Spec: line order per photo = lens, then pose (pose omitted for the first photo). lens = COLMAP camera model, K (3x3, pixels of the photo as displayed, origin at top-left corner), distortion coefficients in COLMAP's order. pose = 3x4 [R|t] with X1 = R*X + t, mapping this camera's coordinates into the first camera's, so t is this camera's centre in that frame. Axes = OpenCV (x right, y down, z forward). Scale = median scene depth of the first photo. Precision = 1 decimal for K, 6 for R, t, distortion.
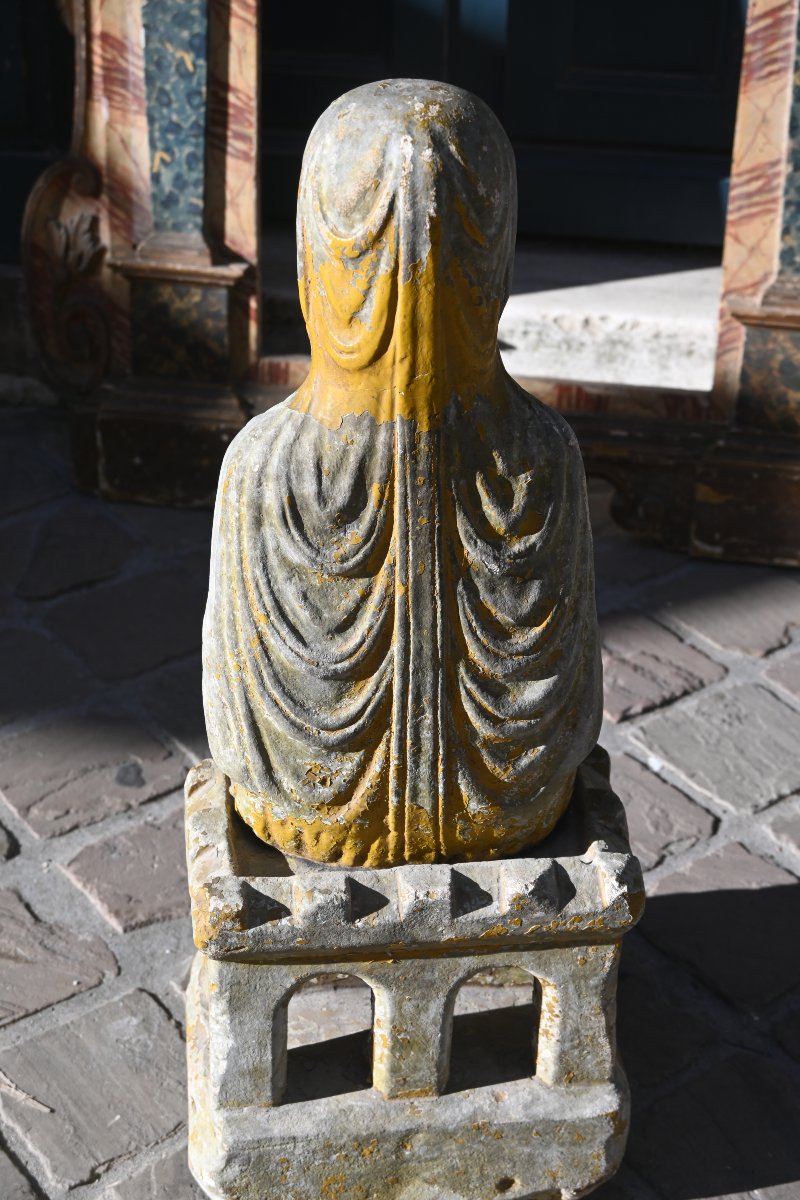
lens RADIAL K [[1998.4, 0, 394.4], [0, 1998.4, 596.1], [0, 0, 1]] dist [0.017155, 0.000000]
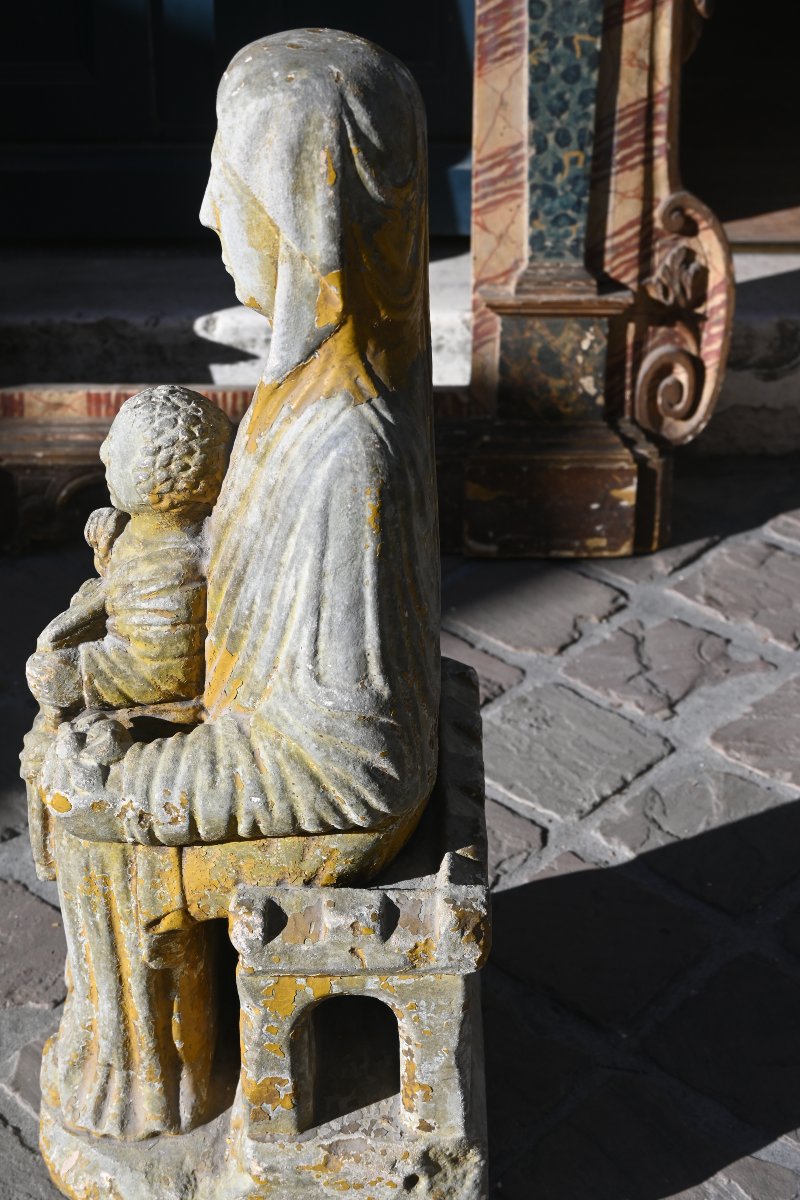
lens RADIAL K [[1998.4, 0, 391.4], [0, 1998.4, 598.2], [0, 0, 1]] dist [0.017155, 0.000000]
pose [[0.981478, -0.102117, 0.162090, -0.048907], [0.101694, 0.994756, 0.010921, -0.015313], [-0.162356, 0.005765, 0.986715, 0.053913]]
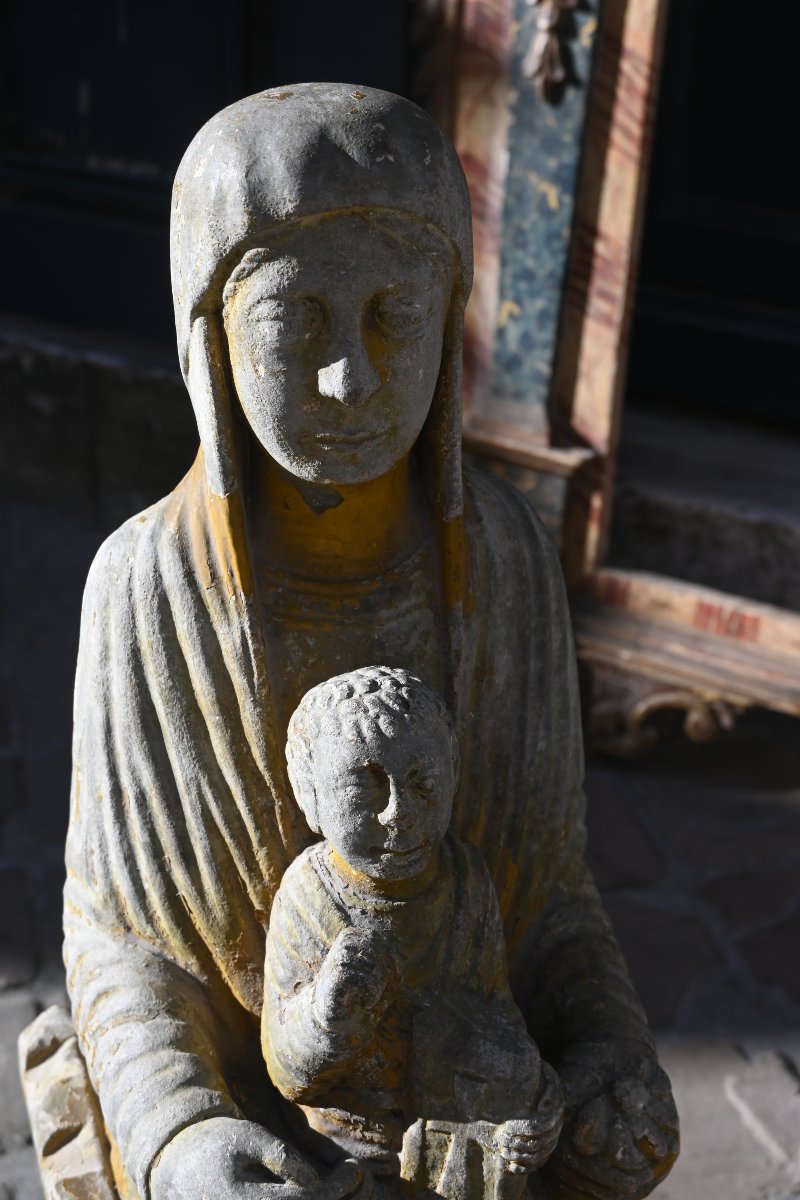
lens RADIAL K [[1998.4, 0, 389.1], [0, 1998.4, 599.2], [0, 0, 1]] dist [0.017155, 0.000000]
pose [[0.919021, 0.171312, -0.355040, 0.154221], [-0.198198, 0.979325, -0.040497, -0.063810], [0.340762, 0.107585, 0.933974, 0.247007]]
